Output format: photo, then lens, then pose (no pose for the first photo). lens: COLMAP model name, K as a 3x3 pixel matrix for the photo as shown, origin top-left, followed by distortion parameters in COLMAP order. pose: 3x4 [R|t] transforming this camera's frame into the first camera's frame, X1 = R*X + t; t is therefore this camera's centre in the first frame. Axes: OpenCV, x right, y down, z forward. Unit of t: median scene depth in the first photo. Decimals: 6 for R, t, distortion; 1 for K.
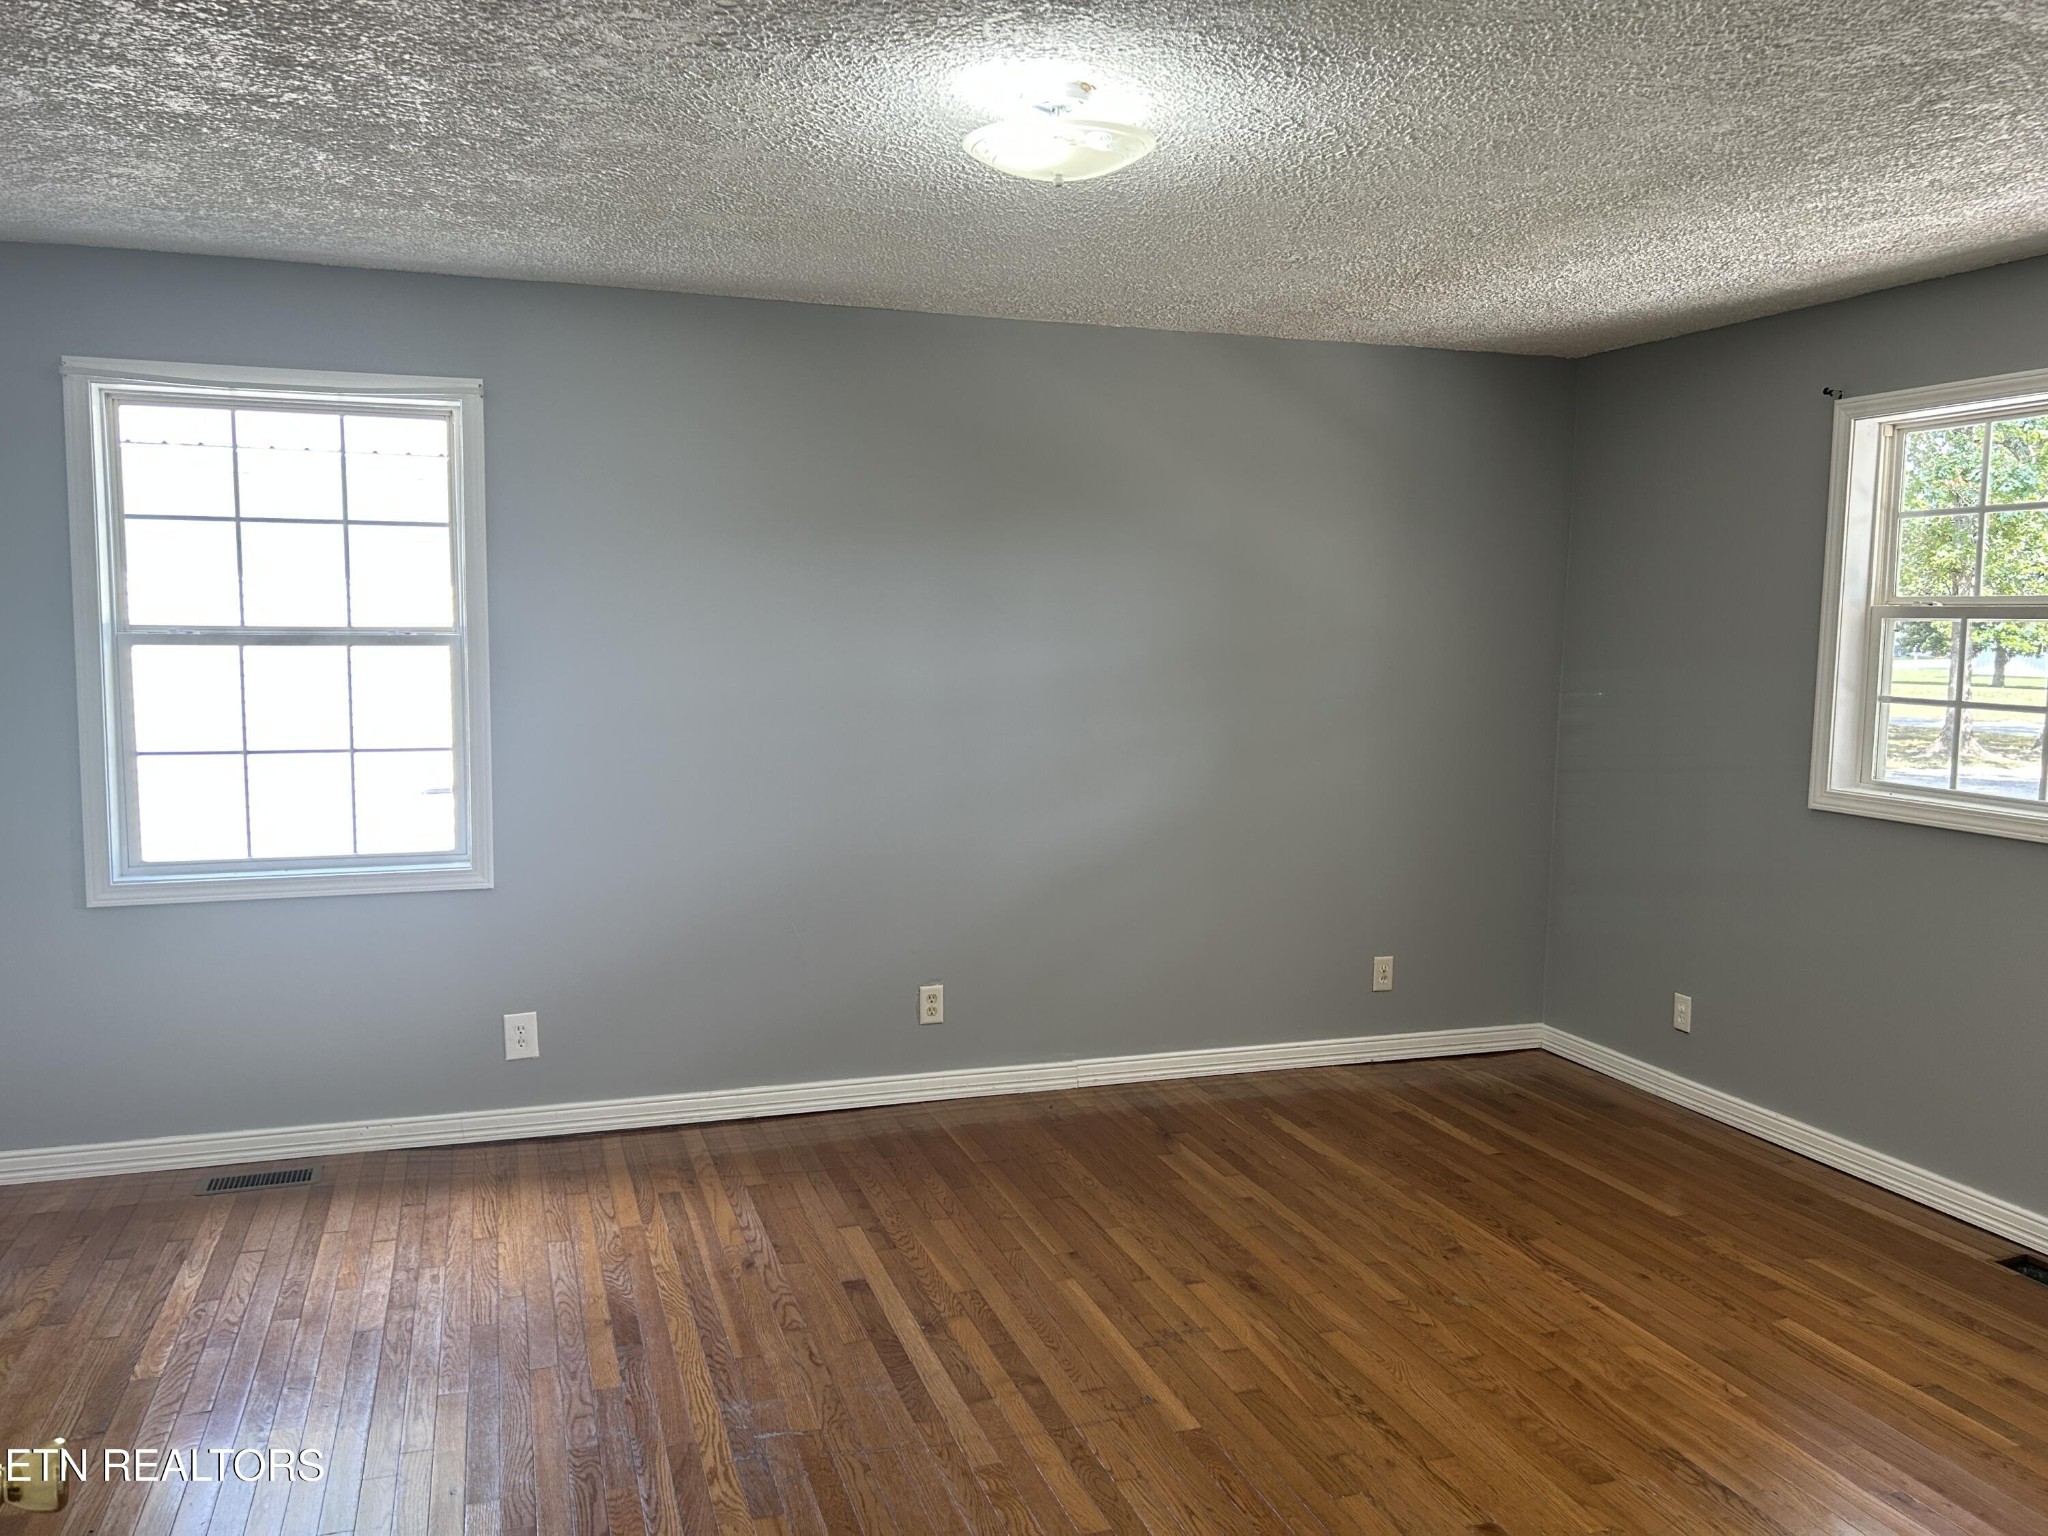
lens RADIAL K [[1508.7, 0, 1008.6], [0, 1508.7, 776.6], [0, 0, 1]] dist [0.012200, -0.027254]
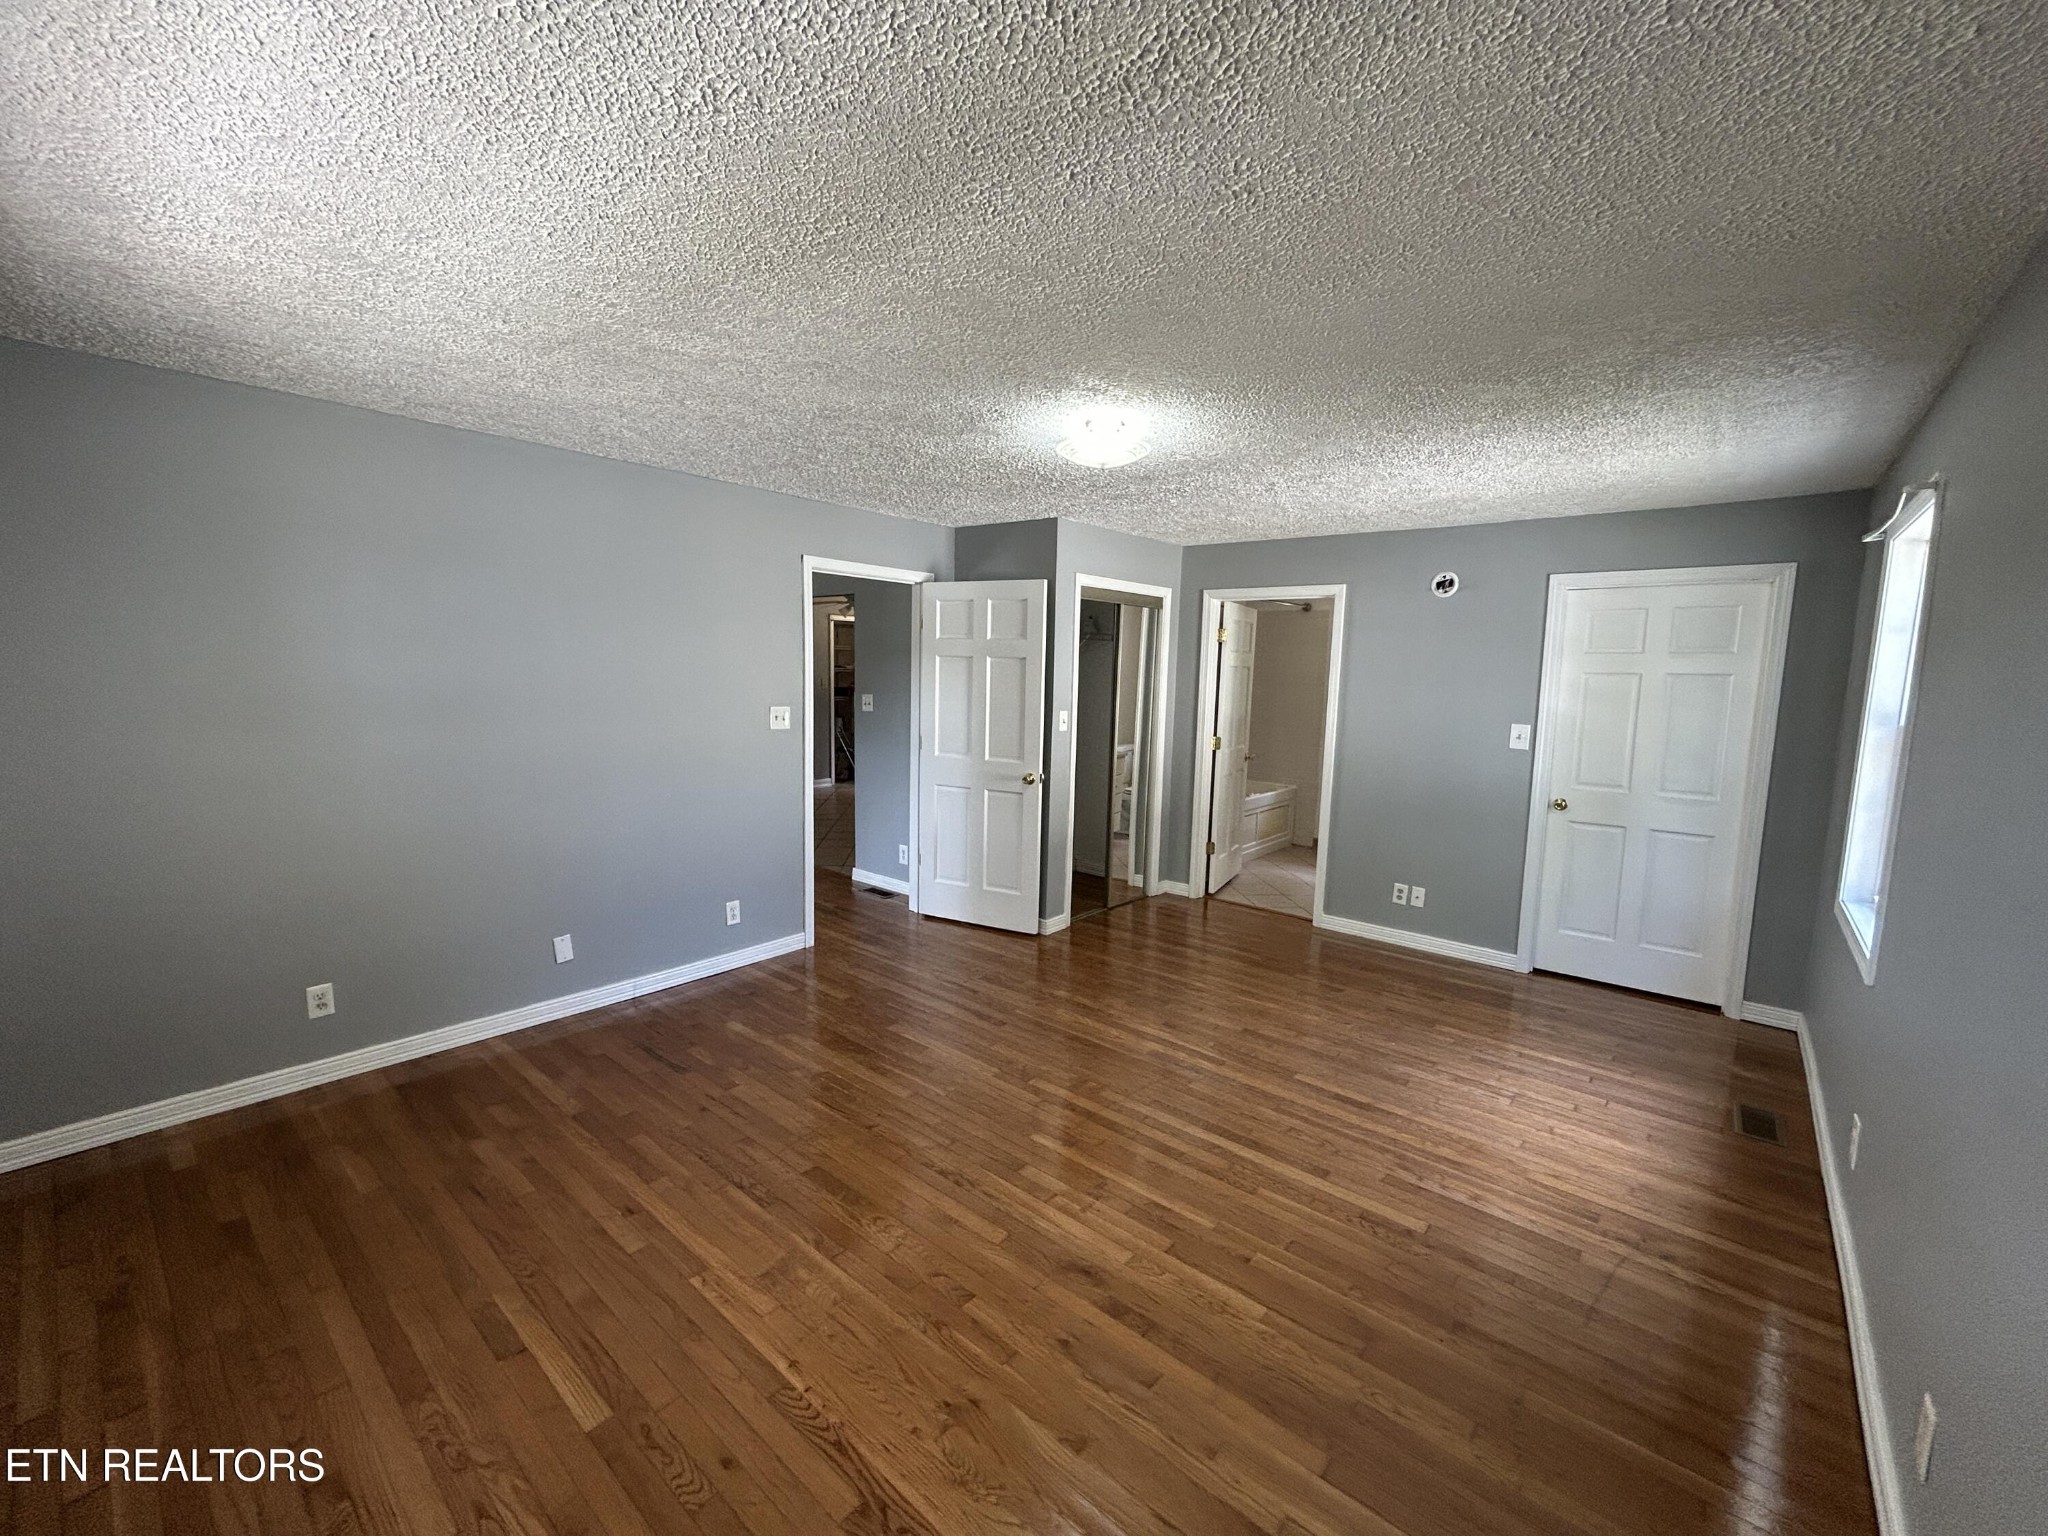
lens RADIAL K [[833.1, 0, 1024.0], [0, 833.1, 769.1], [0, 0, 1]] dist [-0.001307, -0.000154]
pose [[-0.852669, 0.032358, -0.521449, 0.501295], [-0.090367, 0.973902, 0.208201, -0.154254], [0.514577, 0.224649, -0.827492, 1.363776]]
